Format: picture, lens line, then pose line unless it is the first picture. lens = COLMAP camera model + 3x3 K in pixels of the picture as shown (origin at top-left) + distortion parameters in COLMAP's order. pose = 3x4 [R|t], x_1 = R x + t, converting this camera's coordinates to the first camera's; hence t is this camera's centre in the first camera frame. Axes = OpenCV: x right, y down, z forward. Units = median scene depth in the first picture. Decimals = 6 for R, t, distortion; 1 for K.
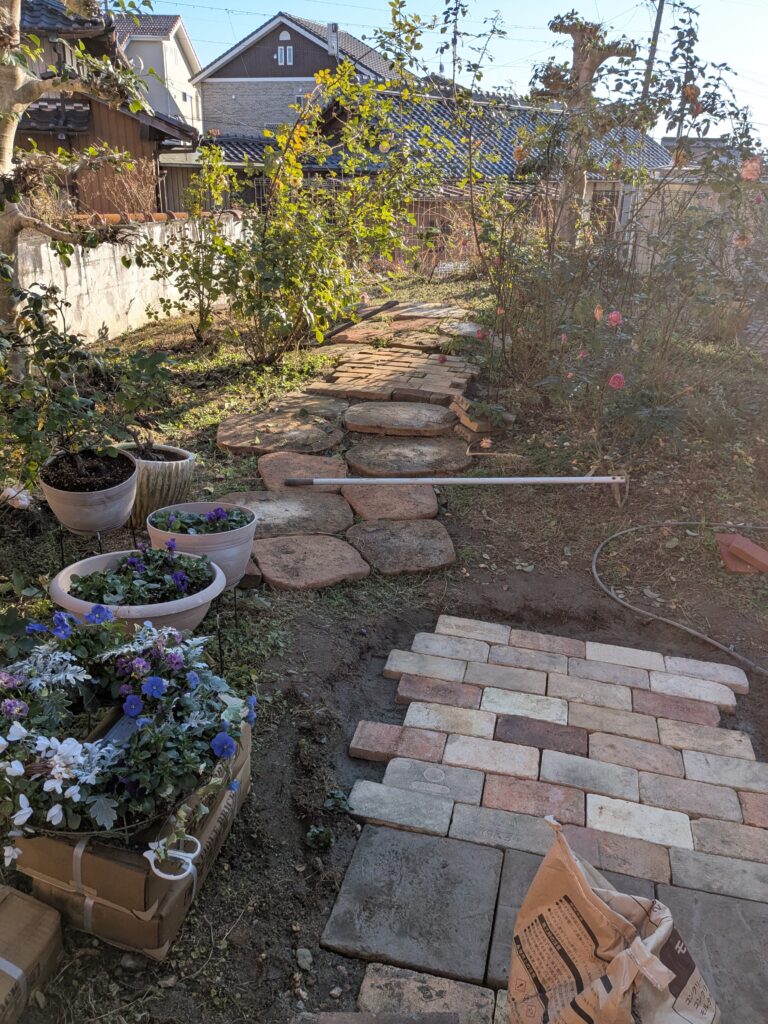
lens RADIAL K [[865.4, 0, 393.0], [0, 865.4, 531.6], [0, 0, 1]] dist [0.045572, -0.090375]
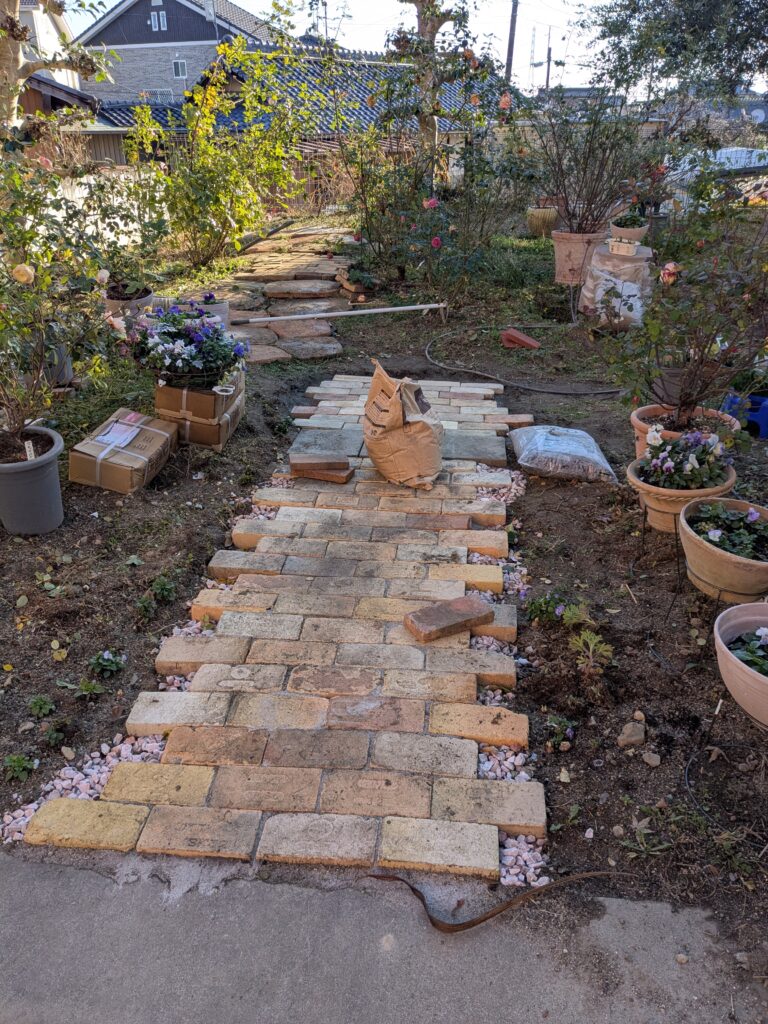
lens RADIAL K [[863.2, 0, 383.0], [0, 863.2, 558.3], [0, 0, 1]] dist [0.036056, -0.083626]
pose [[0.992982, -0.083662, 0.083594, -0.014669], [0.078202, 0.994711, 0.066594, 0.204062], [-0.088723, -0.059589, 0.994272, -0.425761]]
